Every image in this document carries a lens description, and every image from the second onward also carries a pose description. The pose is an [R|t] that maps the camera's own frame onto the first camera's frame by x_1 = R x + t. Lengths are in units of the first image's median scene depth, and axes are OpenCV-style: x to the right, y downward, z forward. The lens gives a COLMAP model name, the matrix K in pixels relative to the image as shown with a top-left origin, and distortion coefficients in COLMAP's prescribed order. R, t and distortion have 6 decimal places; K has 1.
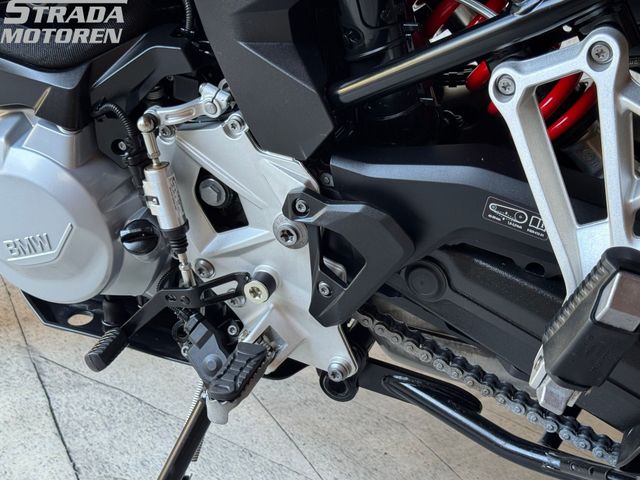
lens RADIAL K [[961.1, 0, 320.4], [0, 961.1, 239.2], [0, 0, 1]] dist [0.118663, 0.000000]
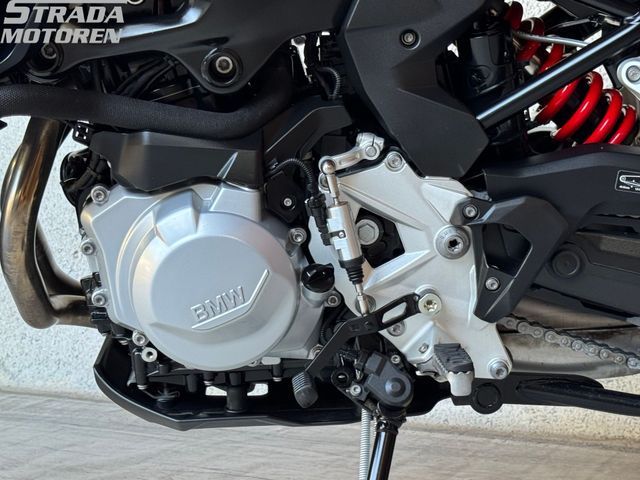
lens RADIAL K [[1280.2, 0, 319.5], [0, 1280.2, 240.7], [0, 0, 1]] dist [0.202070, 0.000000]
pose [[0.906273, -0.124615, 0.403906, -0.821004], [0.243581, 0.934909, -0.258097, 0.358250], [-0.345452, 0.332290, 0.877637, -0.326711]]
